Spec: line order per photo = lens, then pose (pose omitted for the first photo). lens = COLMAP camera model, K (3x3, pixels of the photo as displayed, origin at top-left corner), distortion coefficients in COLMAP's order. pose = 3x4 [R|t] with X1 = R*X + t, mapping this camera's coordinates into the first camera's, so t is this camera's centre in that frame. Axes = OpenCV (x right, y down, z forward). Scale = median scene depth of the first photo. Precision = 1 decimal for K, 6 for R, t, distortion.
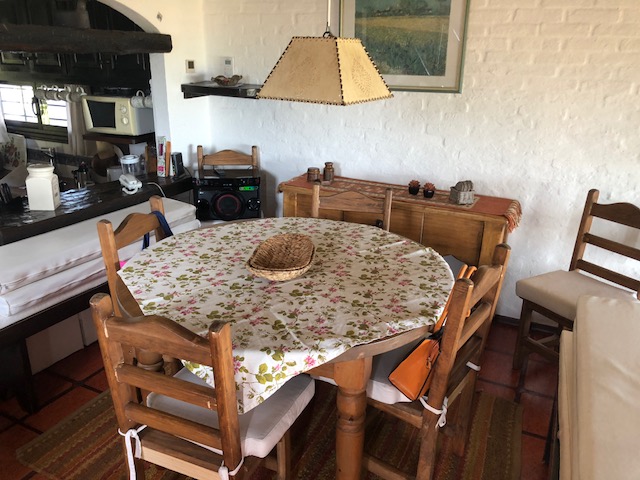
lens RADIAL K [[529.2, 0, 320.5], [0, 529.2, 241.3], [0, 0, 1]] dist [0.019625, -0.005103]
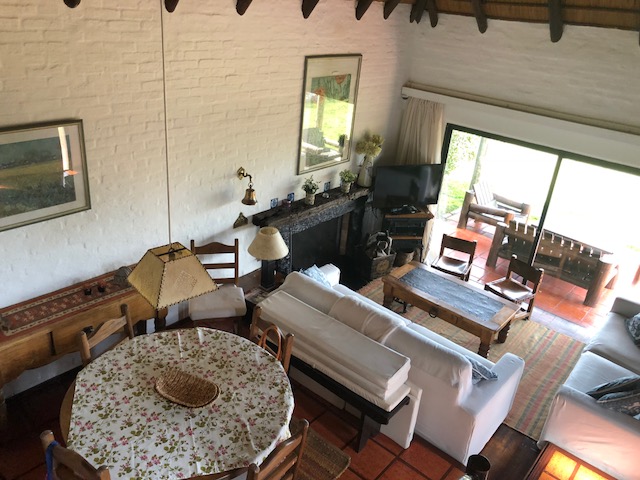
lens RADIAL K [[529.2, 0, 319.1], [0, 529.2, 239.8], [0, 0, 1]] dist [0.019625, -0.005103]
pose [[0.254699, -0.422507, 0.869837, -0.769966], [0.245271, 0.898313, 0.364520, -0.564492], [-0.935398, 0.120503, 0.332429, 0.071017]]
